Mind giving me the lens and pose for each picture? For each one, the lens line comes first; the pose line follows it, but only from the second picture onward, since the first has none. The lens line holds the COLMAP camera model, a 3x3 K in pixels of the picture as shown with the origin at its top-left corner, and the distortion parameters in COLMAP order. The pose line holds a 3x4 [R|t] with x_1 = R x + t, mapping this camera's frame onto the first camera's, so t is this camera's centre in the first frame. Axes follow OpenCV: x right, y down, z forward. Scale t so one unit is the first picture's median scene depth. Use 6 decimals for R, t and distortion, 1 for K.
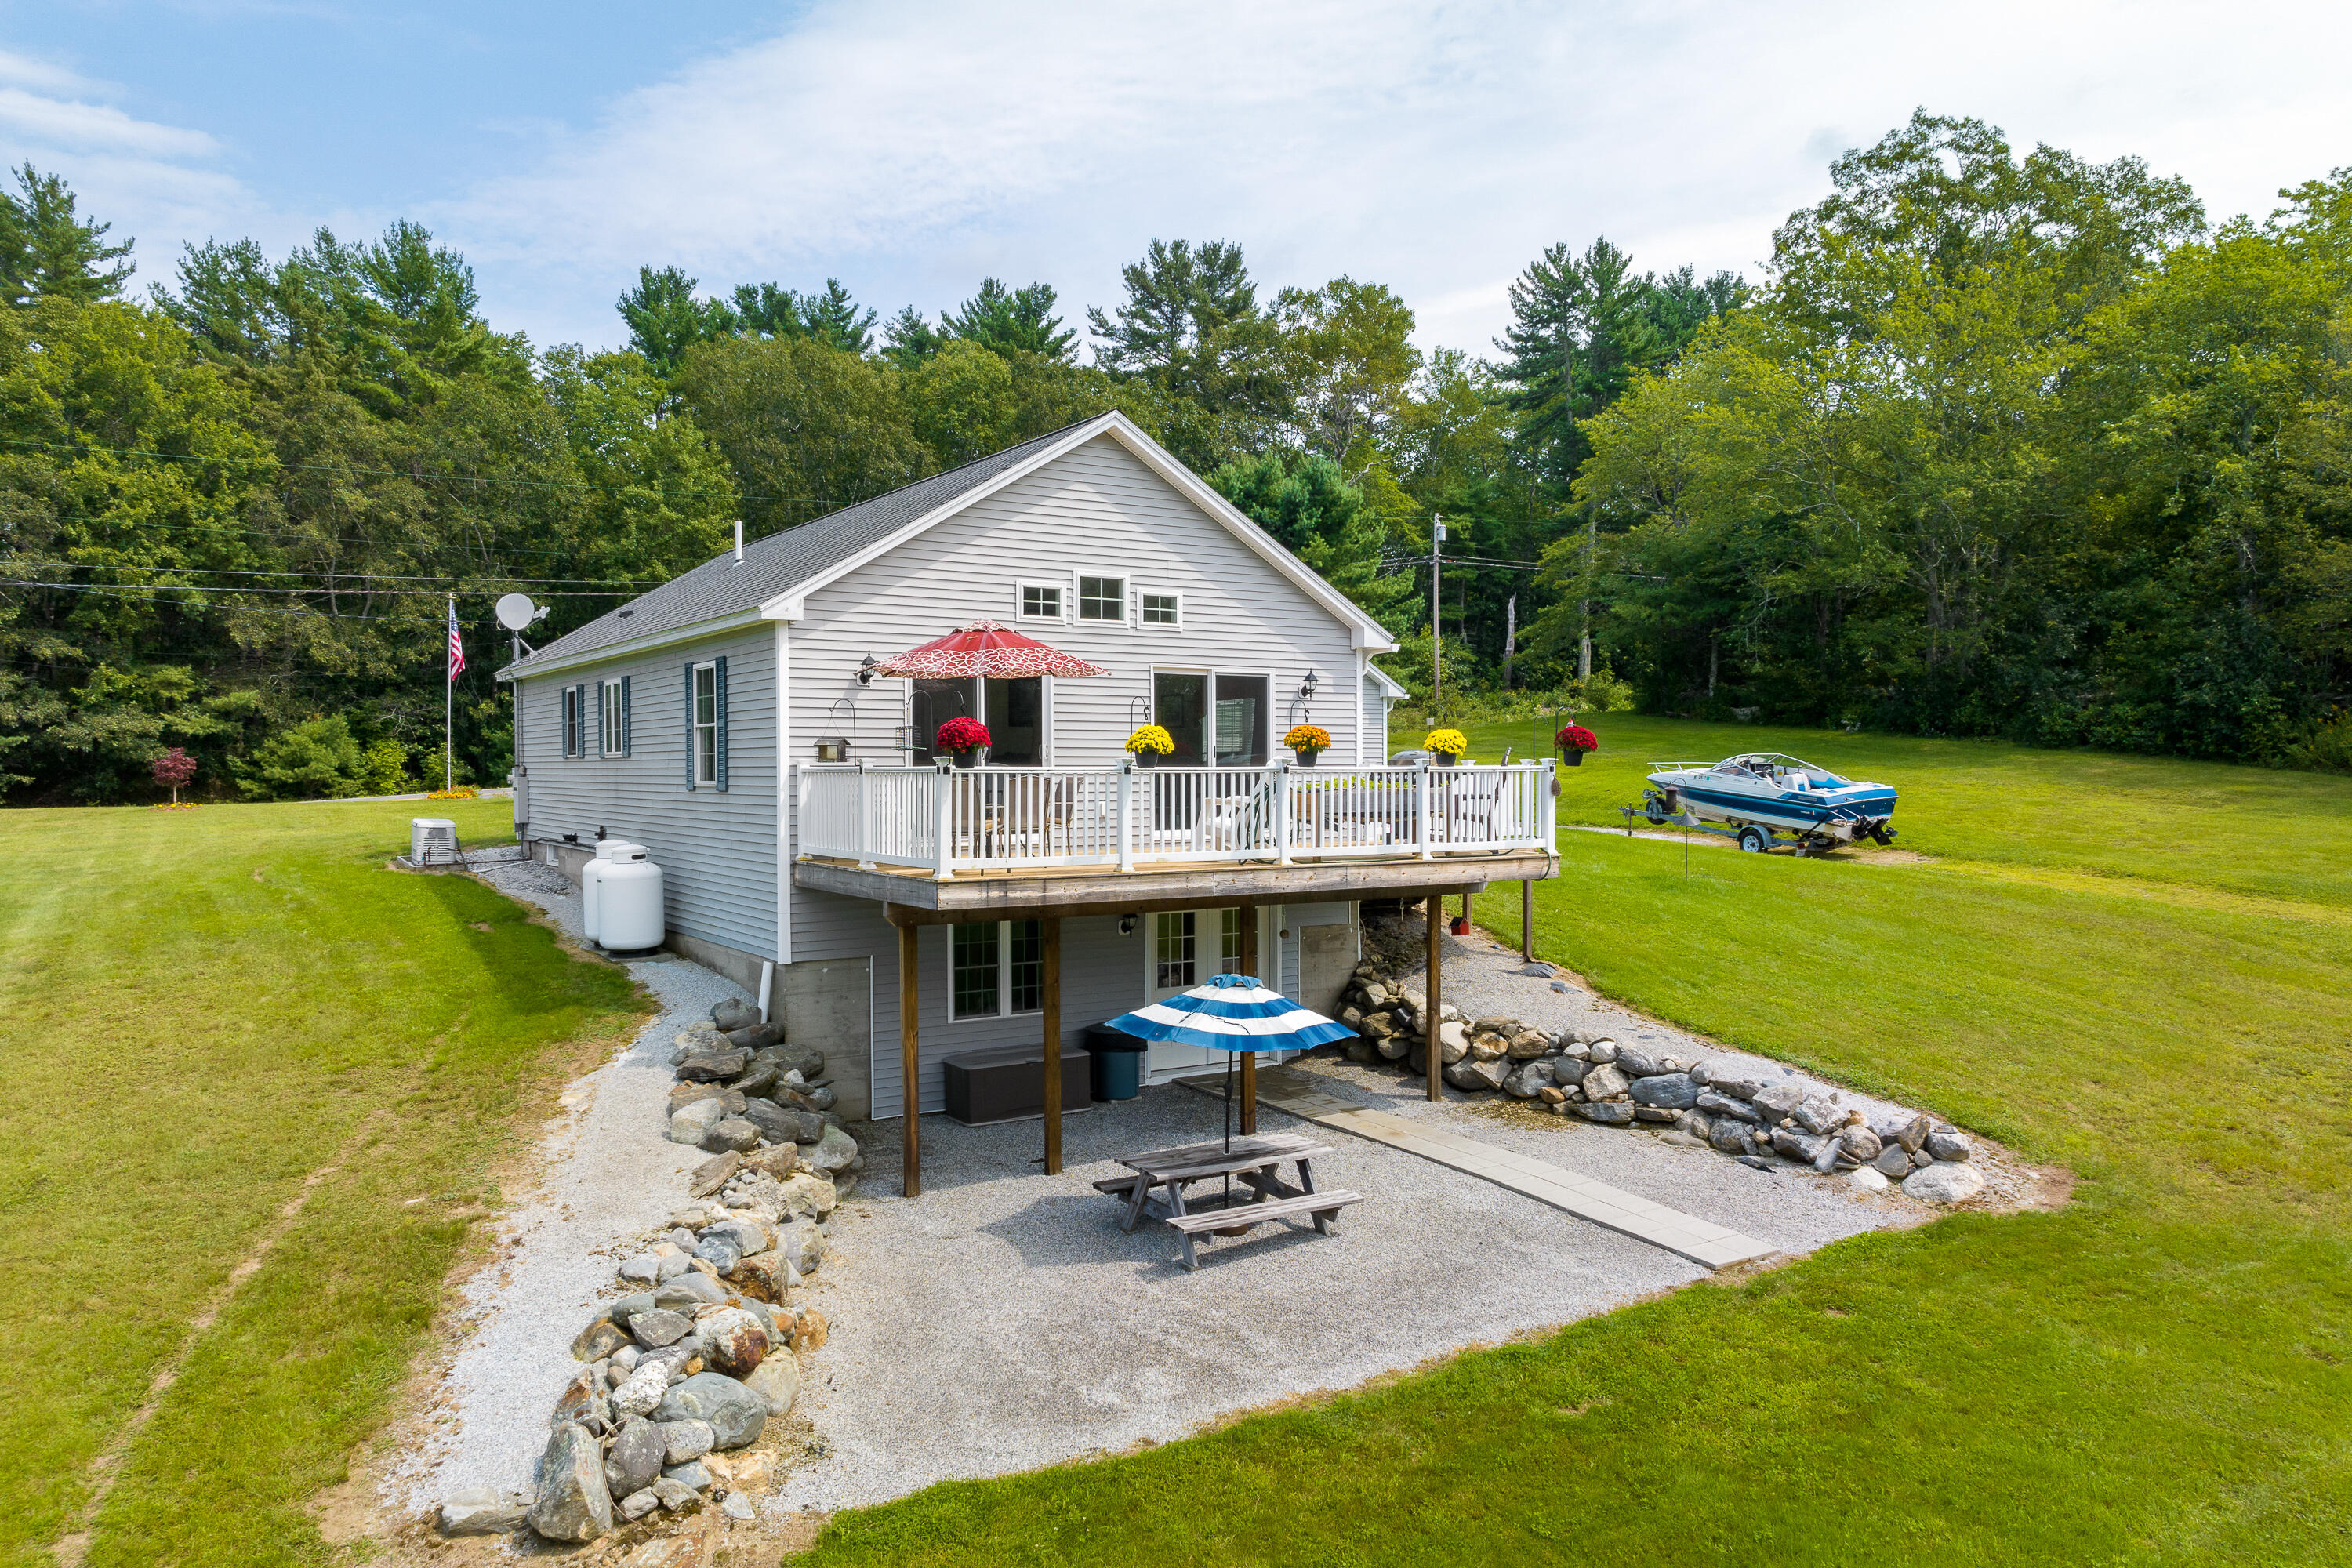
lens RADIAL K [[1622.5, 0, 1176.0], [0, 1622.5, 784.0], [0, 0, 1]] dist [-0.005228, -0.001309]
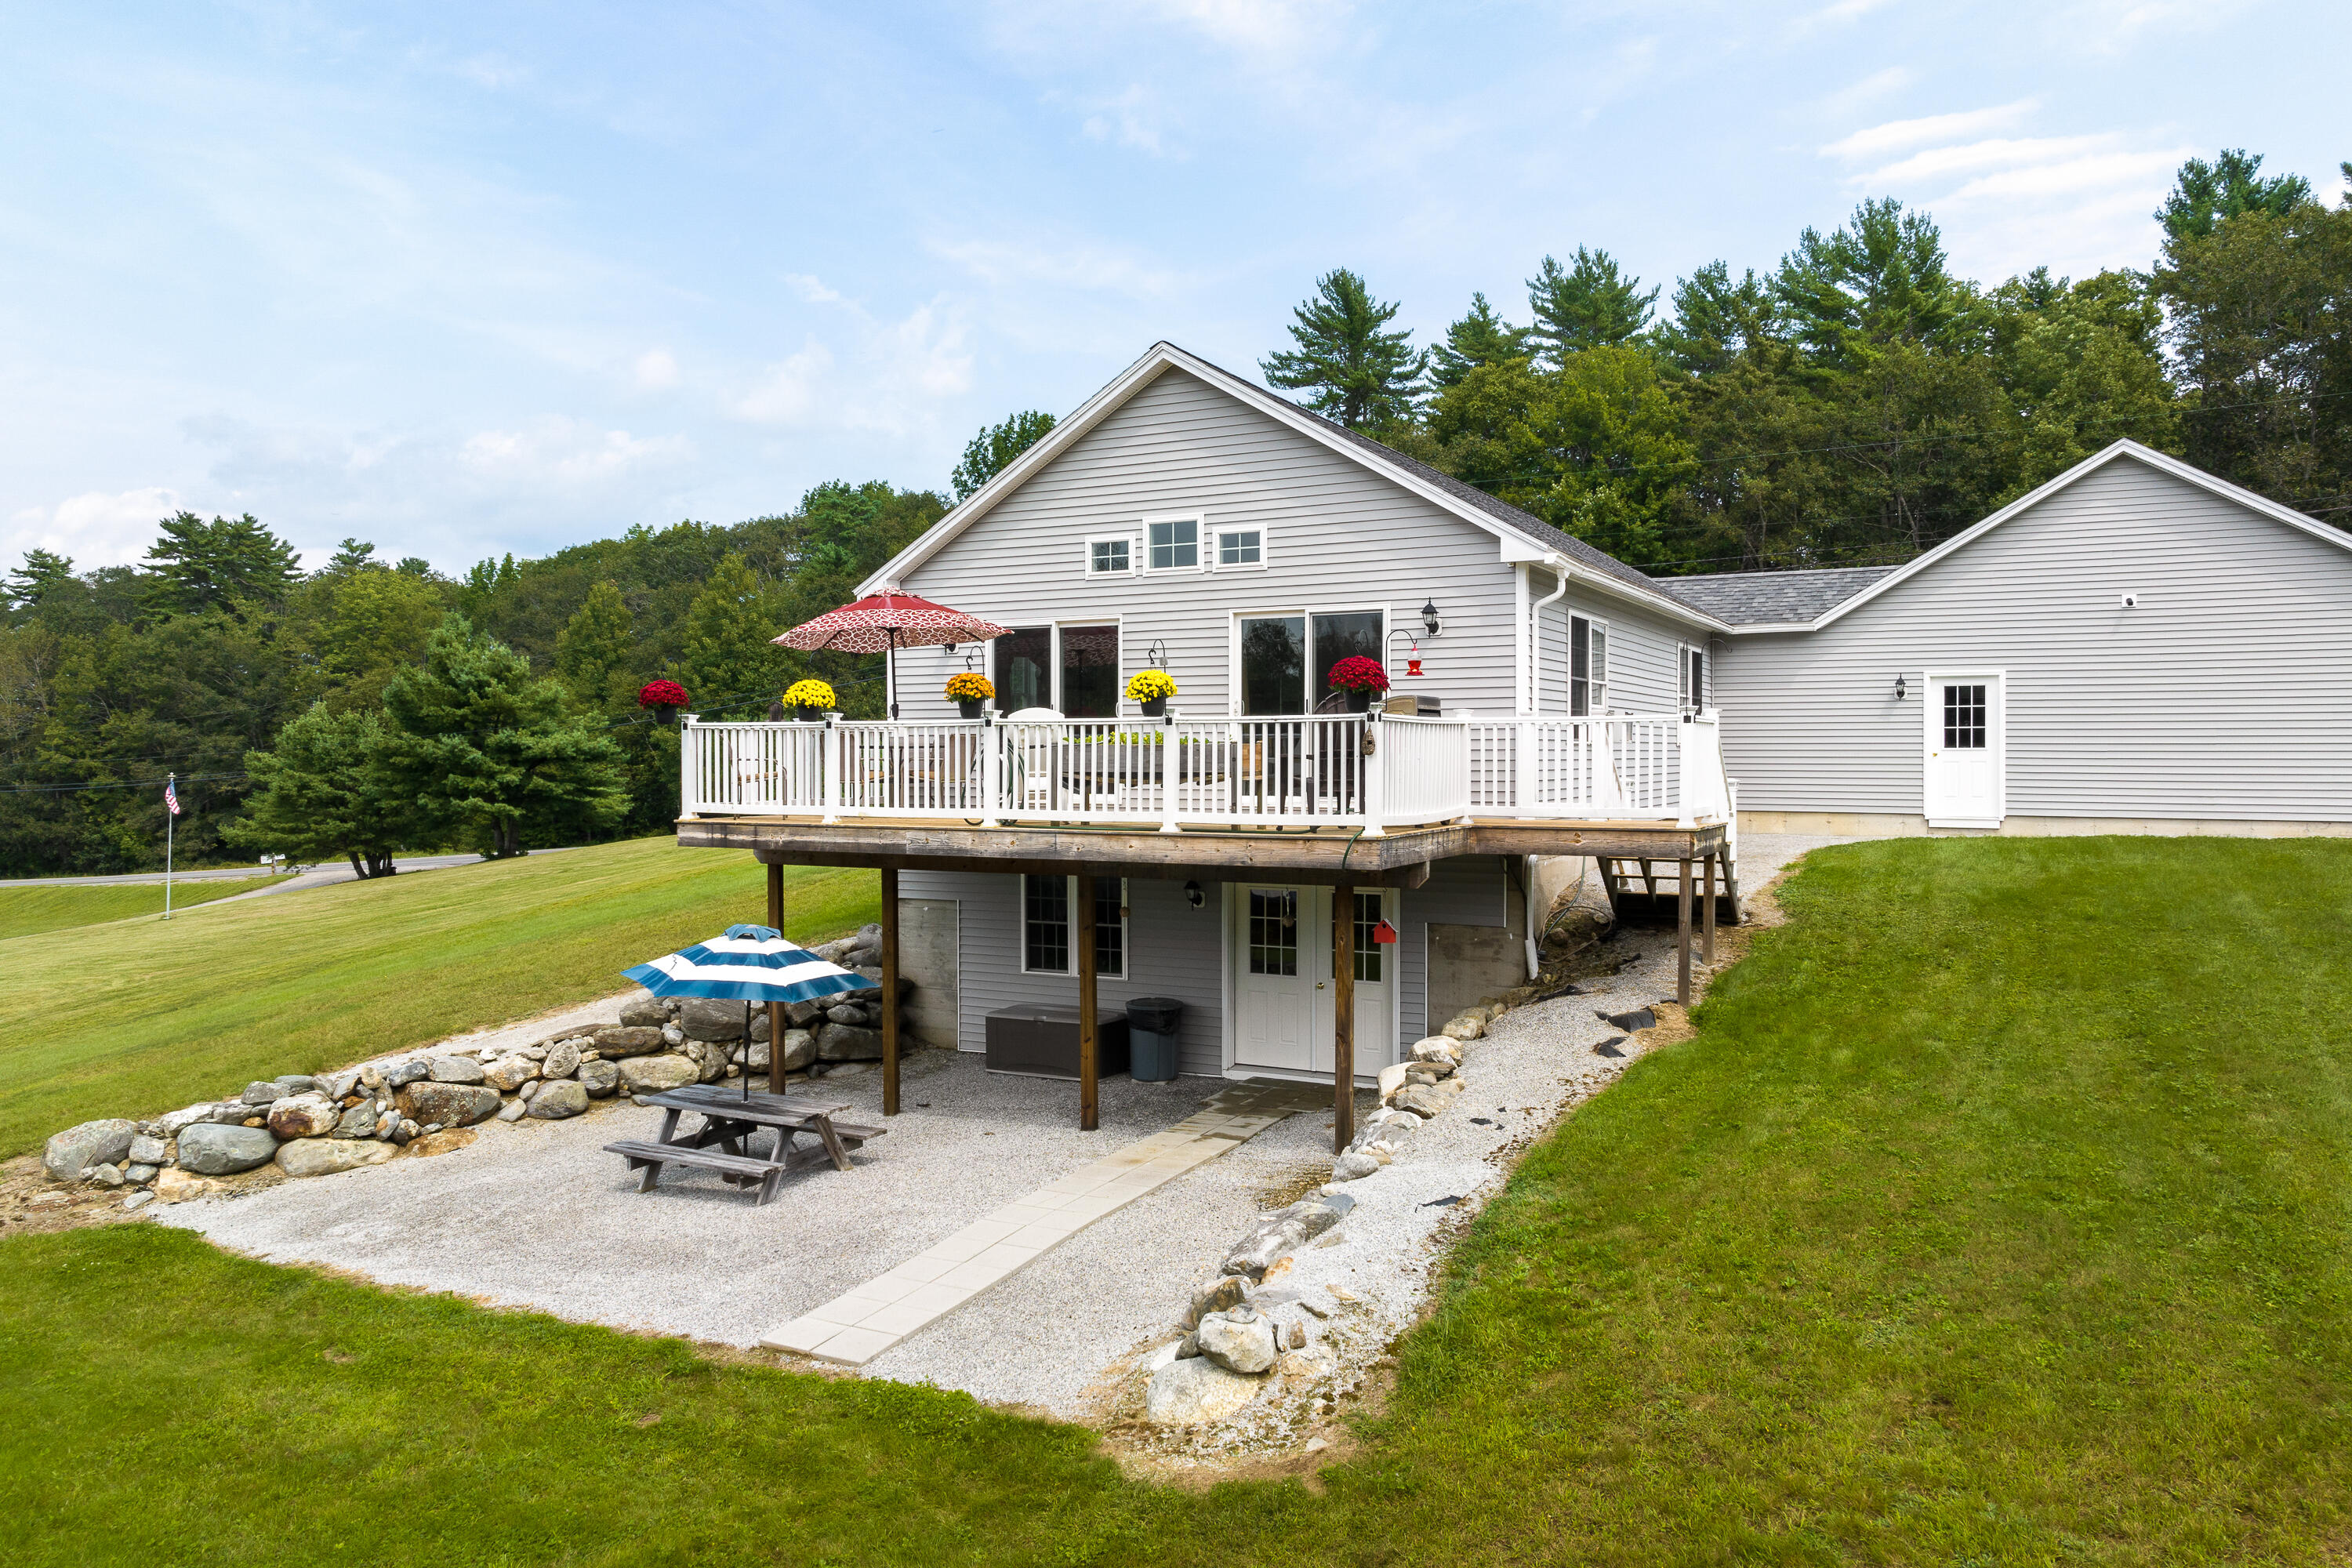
lens RADIAL K [[1622.5, 0, 1176.0], [0, 1622.5, 784.0], [0, 0, 1]] dist [-0.005228, -0.001309]
pose [[0.488395, 0.015774, -0.872480, 0.731307], [-0.007142, 0.999875, 0.014079, 0.009529], [0.872593, -0.000645, 0.488447, 0.519290]]
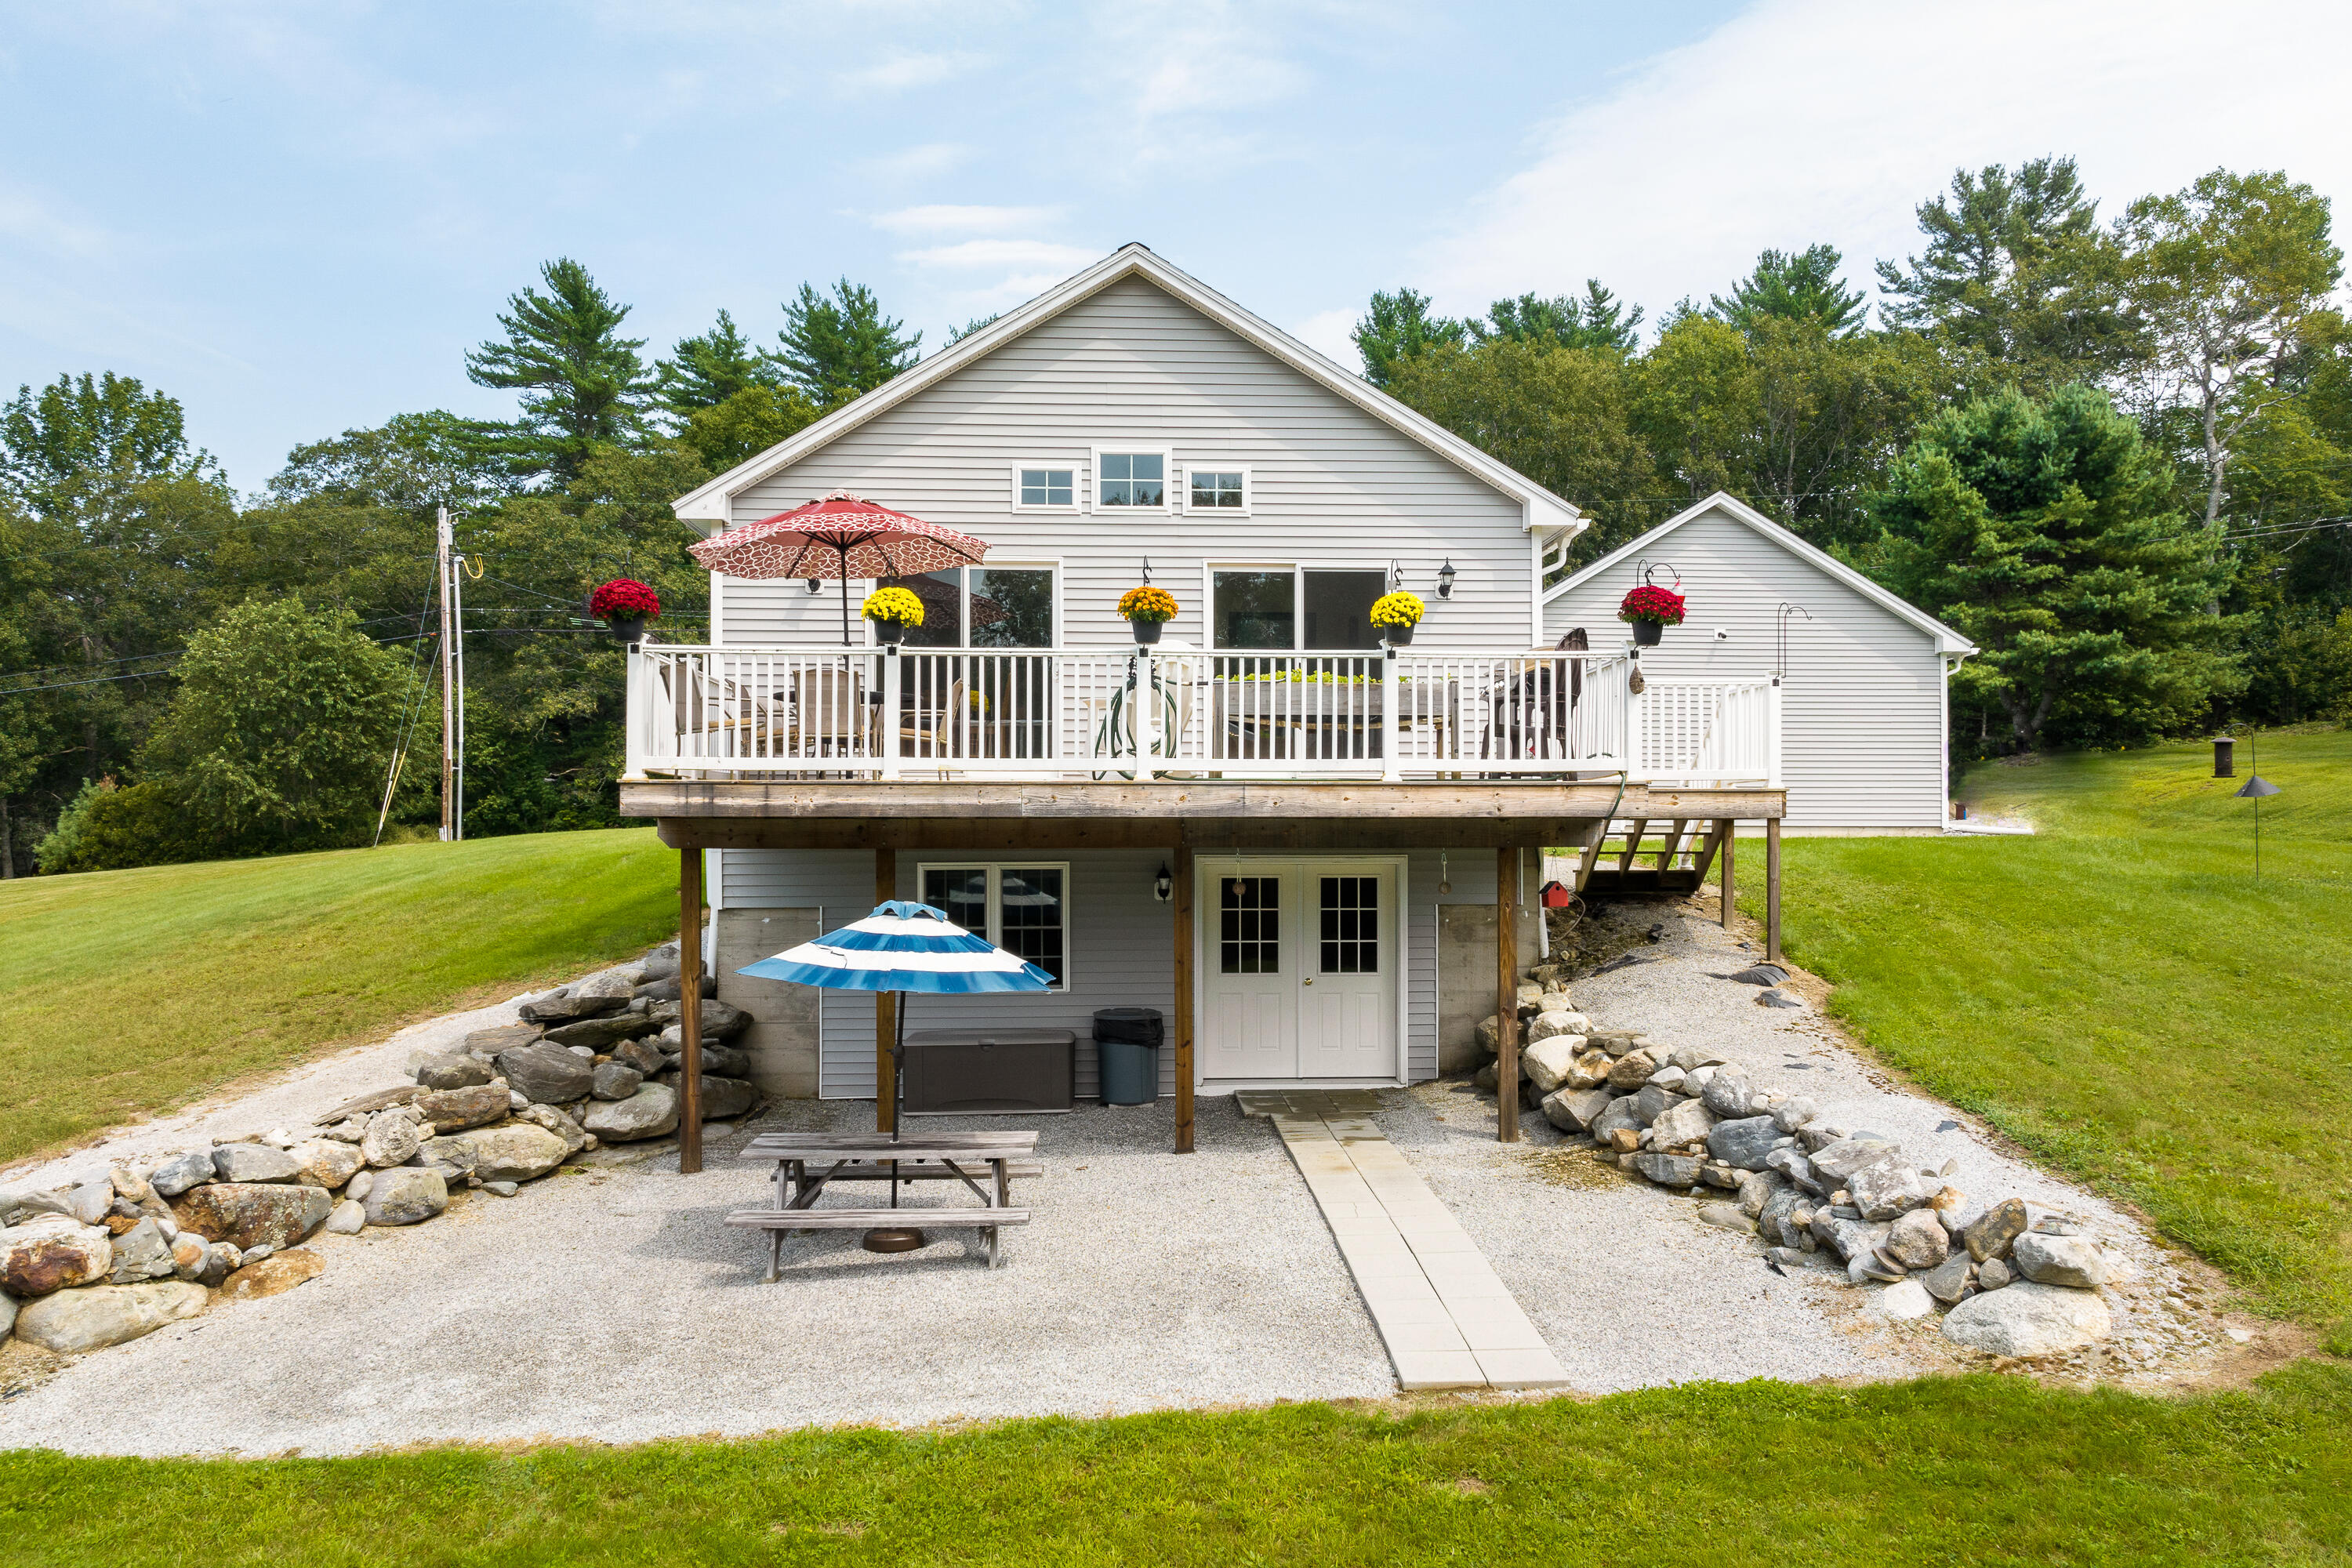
lens RADIAL K [[1736.6, 0, 1207.0], [0, 1736.6, 781.5], [0, 0, 1]] dist [-0.011406, 0.009348]
pose [[0.872708, -0.014864, -0.488016, 0.384845], [-0.005059, 0.999208, -0.039480, 0.065467], [0.488216, 0.036924, 0.871941, 0.259058]]
